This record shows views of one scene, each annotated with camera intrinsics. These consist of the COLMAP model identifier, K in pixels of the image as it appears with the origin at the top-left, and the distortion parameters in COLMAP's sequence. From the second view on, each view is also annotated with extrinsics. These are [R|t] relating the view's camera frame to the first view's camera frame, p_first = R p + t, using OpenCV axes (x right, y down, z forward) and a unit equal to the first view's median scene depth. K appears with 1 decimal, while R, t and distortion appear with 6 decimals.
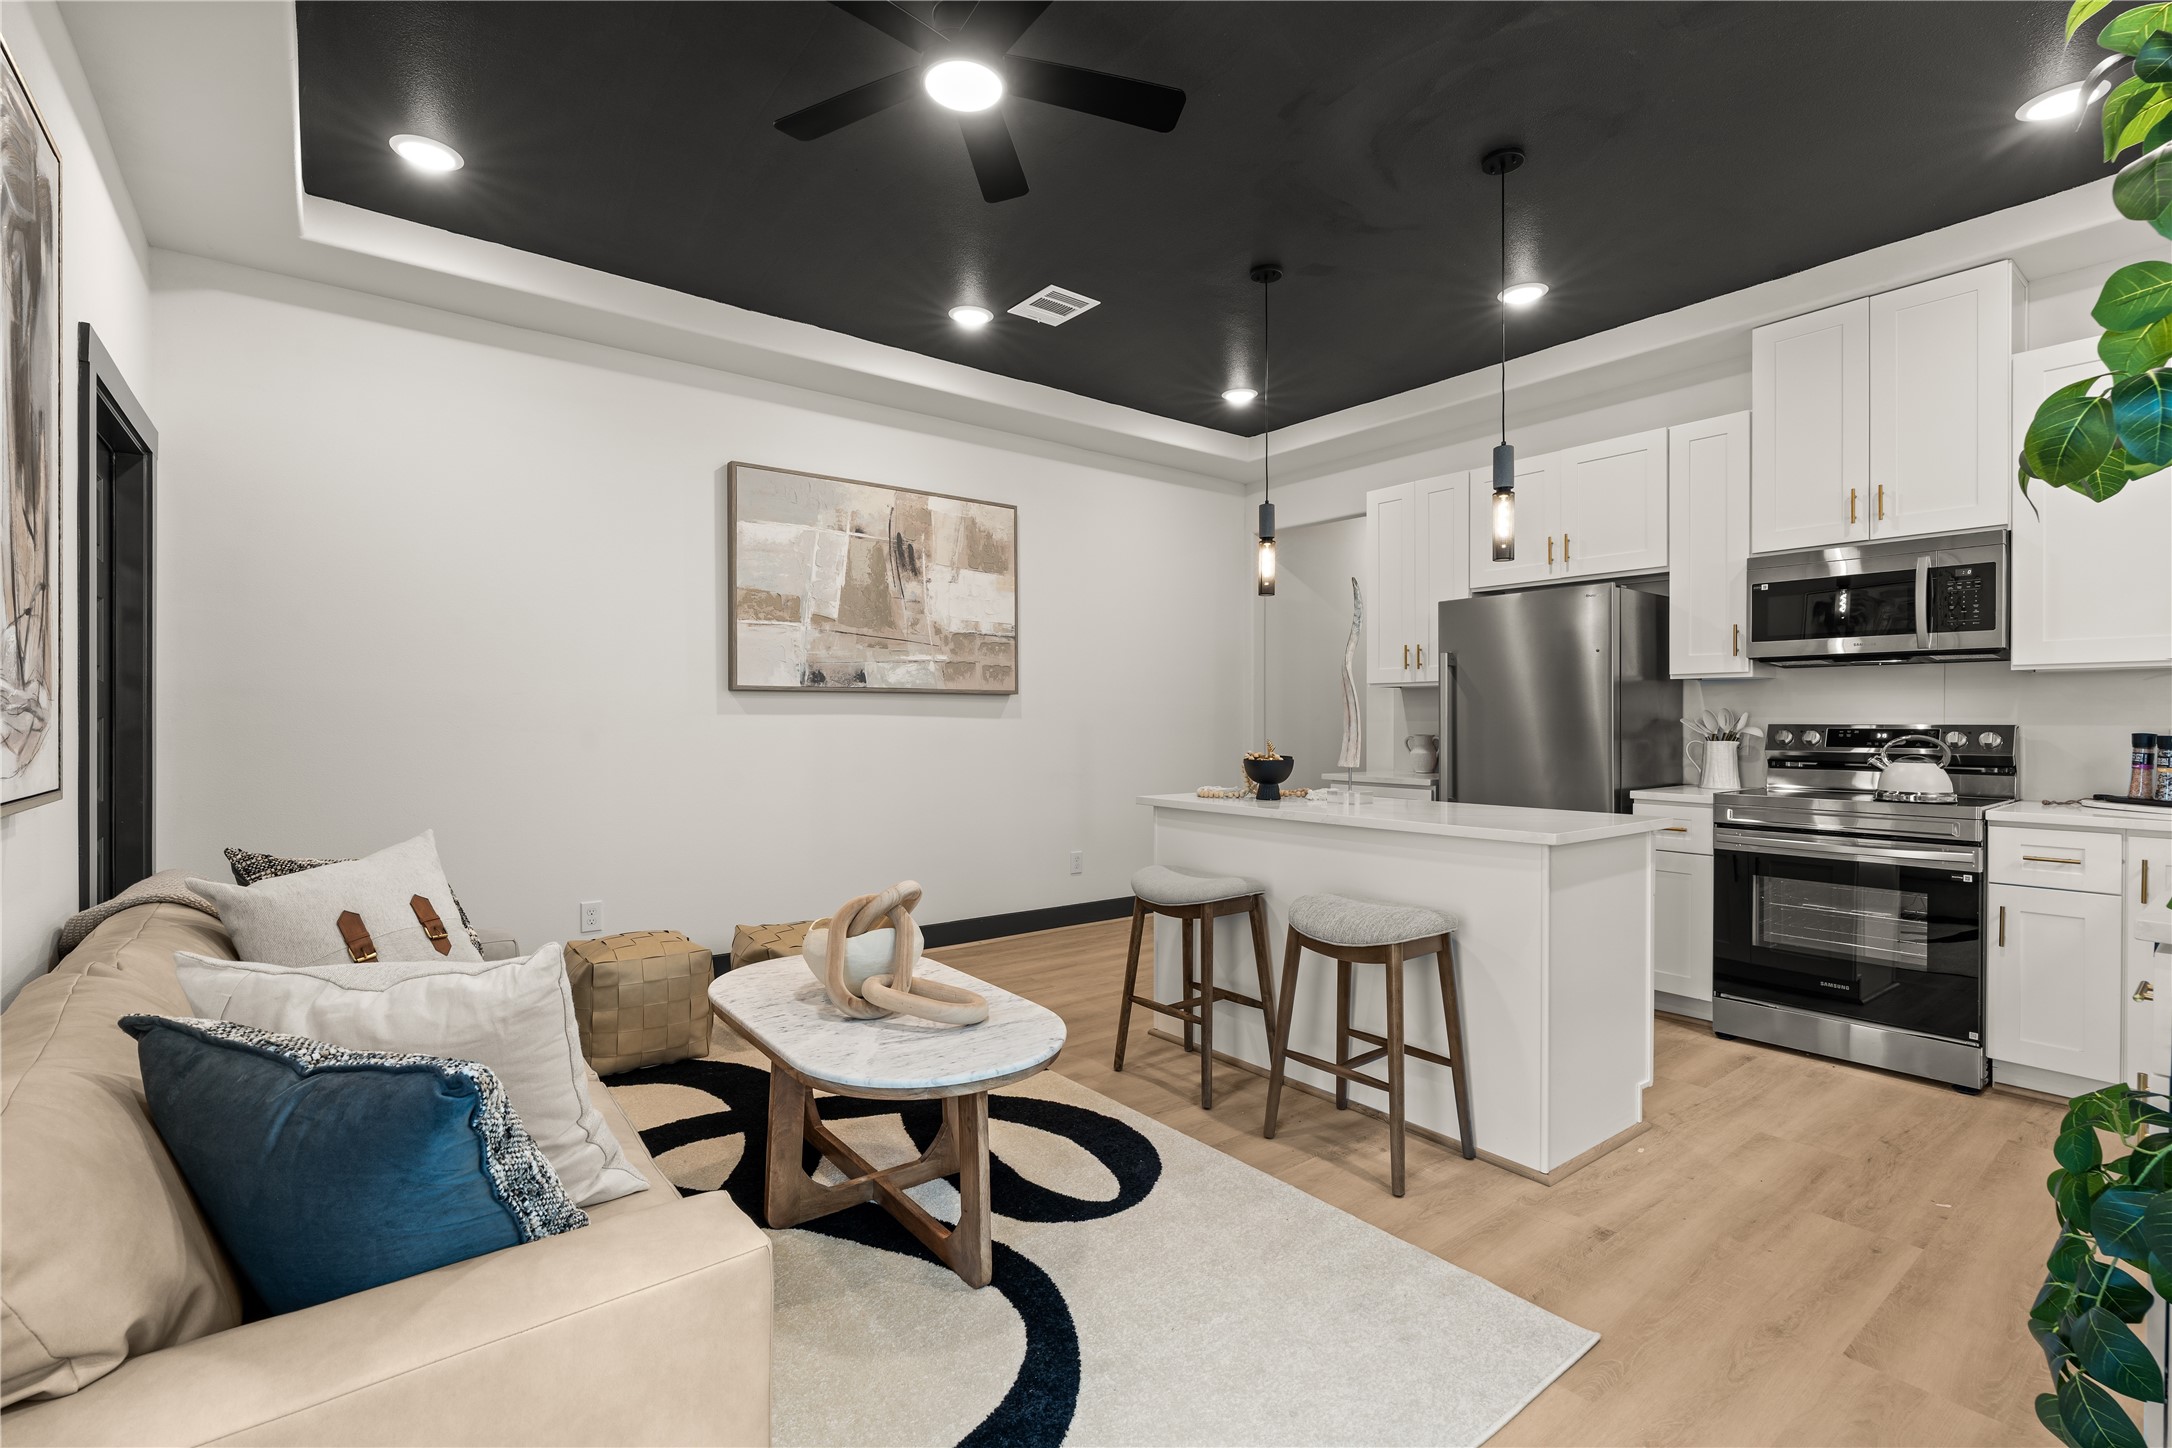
lens RADIAL K [[980.7, 0, 1090.1], [0, 980.7, 720.6], [0, 0, 1]] dist [-0.006976, 0.002358]
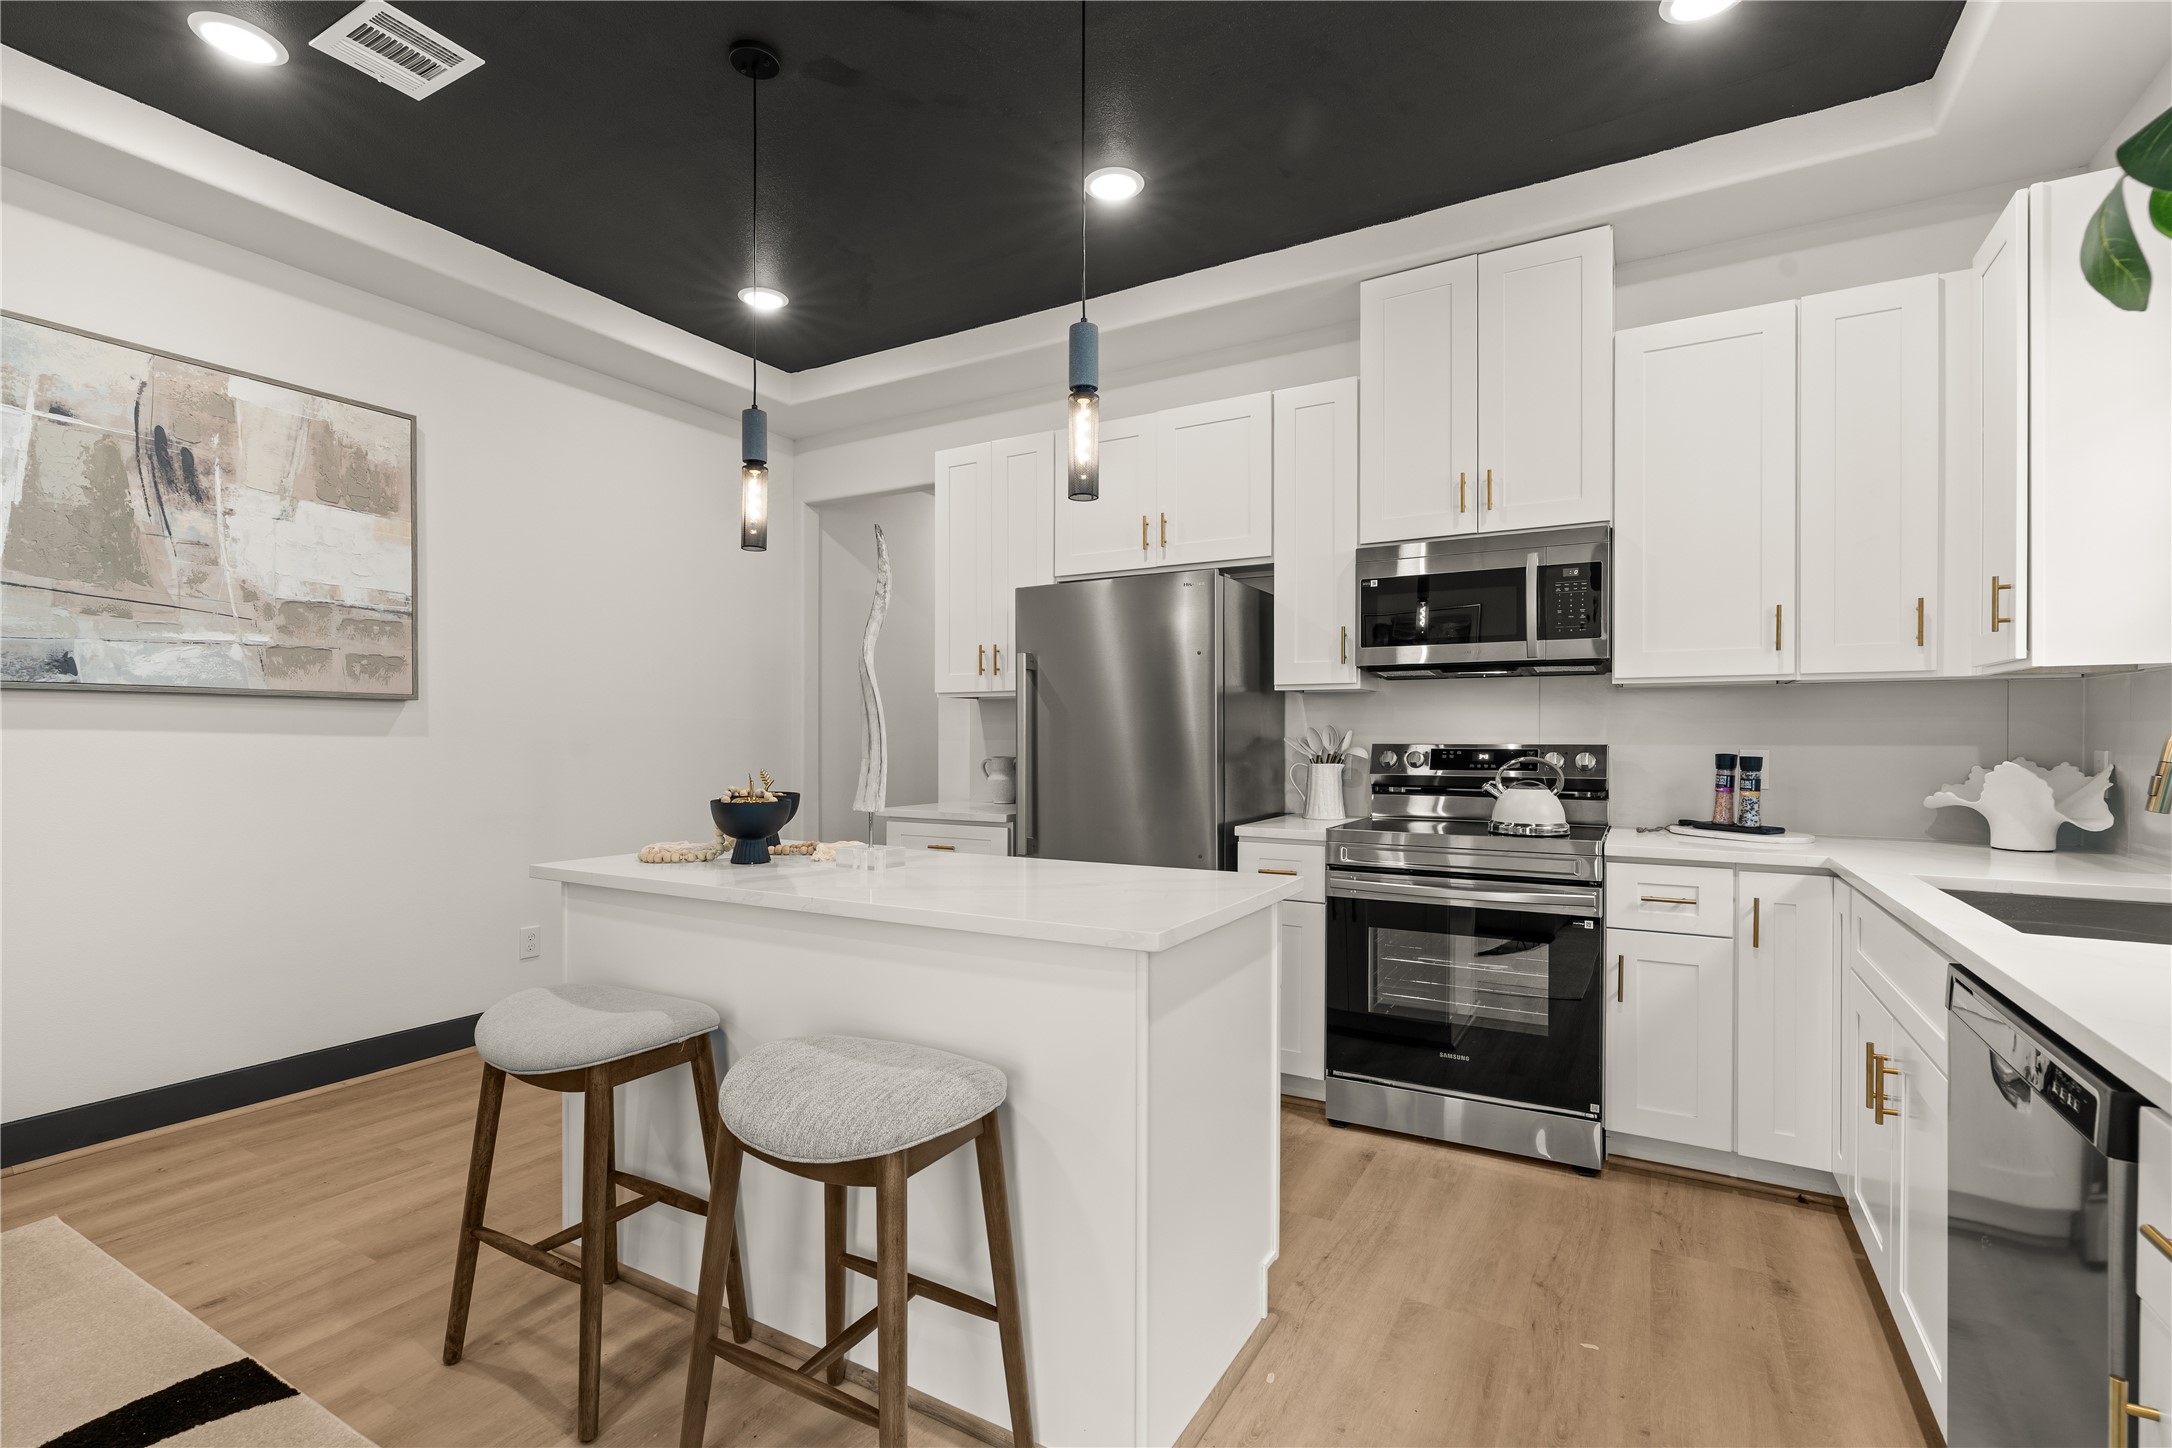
lens RADIAL K [[980.7, 0, 1084.0], [0, 980.7, 739.0], [0, 0, 1]] dist [-0.006976, 0.002358]
pose [[0.928182, -0.000265, 0.372127, 0.148582], [-0.000348, 0.999999, 0.001580, -0.002241], [-0.372127, -0.001596, 0.928180, 0.325243]]
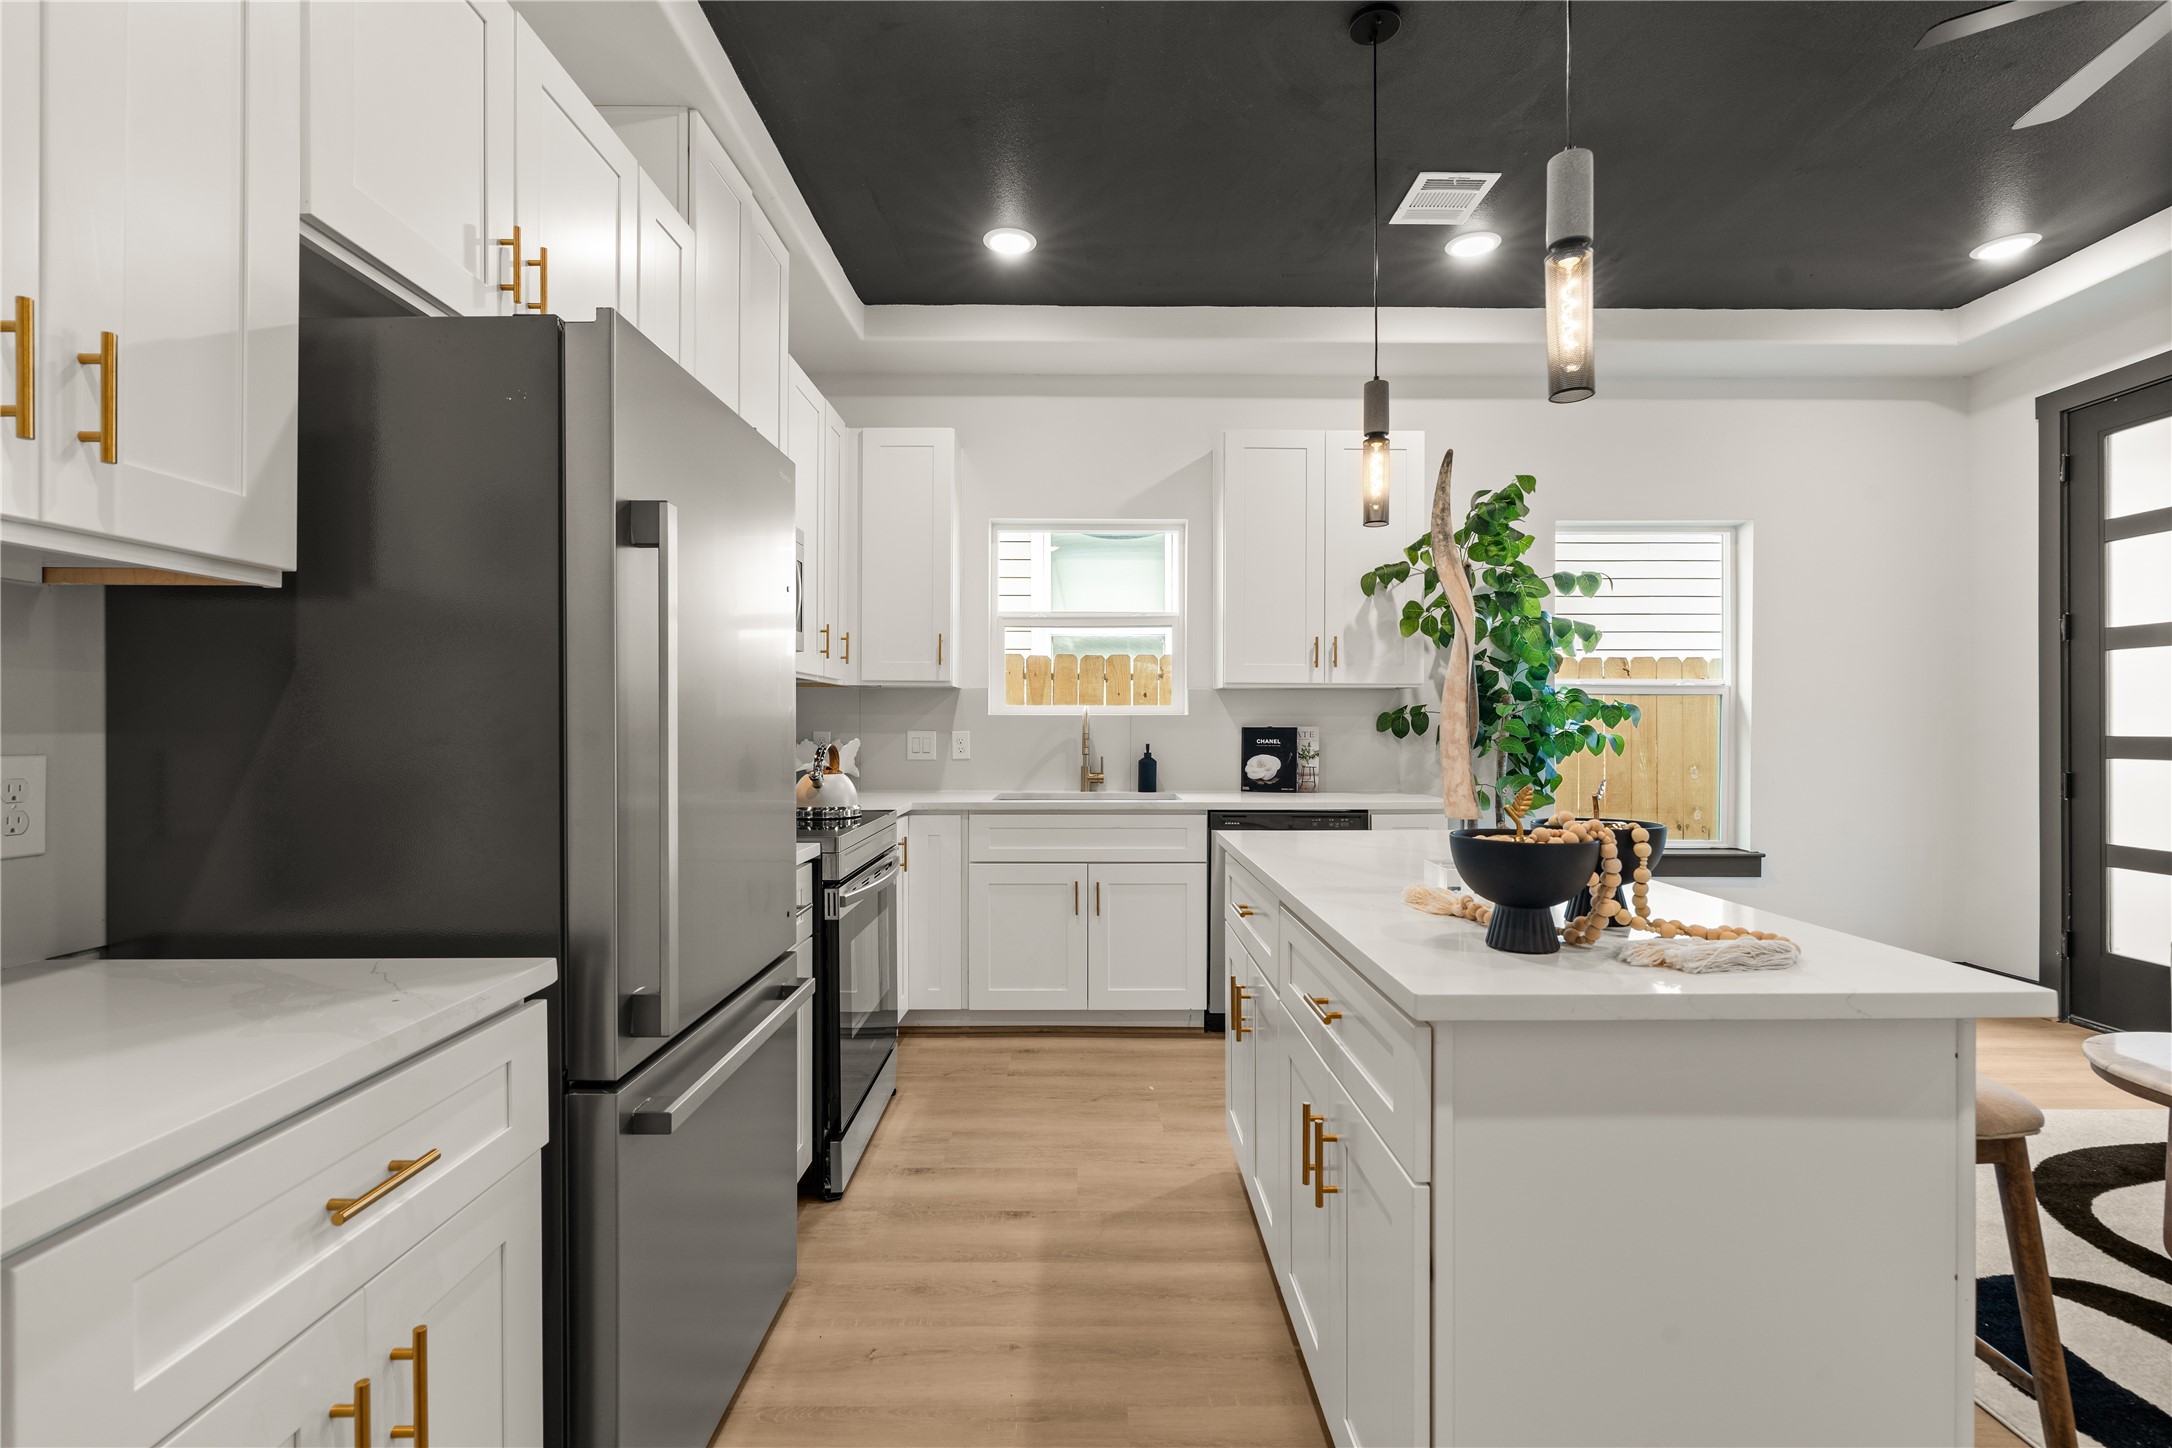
lens RADIAL K [[980.7, 0, 1083.7], [0, 980.7, 720.2], [0, 0, 1]] dist [-0.006976, 0.002358]
pose [[-0.789855, 0.003300, 0.613284, 0.102357], [0.001384, 0.999993, -0.003599, -0.001895], [-0.613292, -0.001994, -0.789854, 1.490802]]
